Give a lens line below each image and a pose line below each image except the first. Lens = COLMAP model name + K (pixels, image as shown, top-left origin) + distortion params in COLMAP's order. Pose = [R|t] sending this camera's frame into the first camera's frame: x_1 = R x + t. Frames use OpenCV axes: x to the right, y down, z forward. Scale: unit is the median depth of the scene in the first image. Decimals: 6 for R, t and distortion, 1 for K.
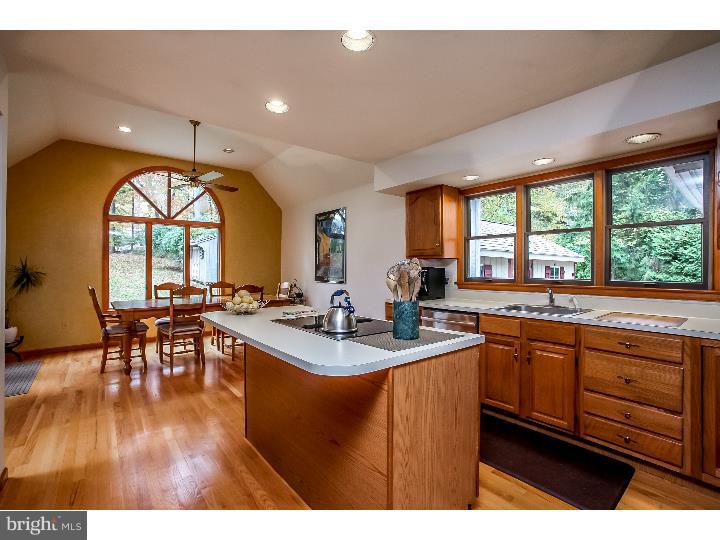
lens RADIAL K [[332.2, 0, 360.0], [0, 332.2, 270.0], [0, 0, 1]] dist [-0.032544, 0.000185]
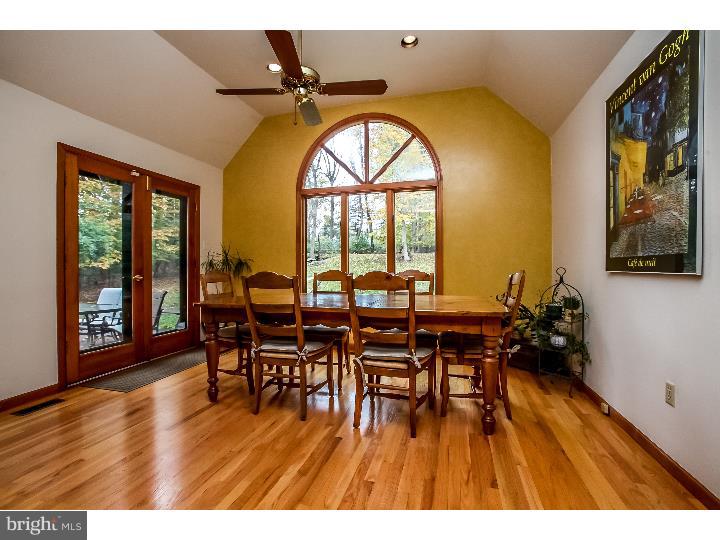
lens RADIAL K [[332.2, 0, 360.0], [0, 332.2, 270.0], [0, 0, 1]] dist [-0.032544, 0.000185]
pose [[0.596140, -0.001751, -0.802878, 0.000586], [0.005033, 0.999986, 0.001556, 0.031653], [0.802865, -0.004968, 0.596141, 0.553365]]
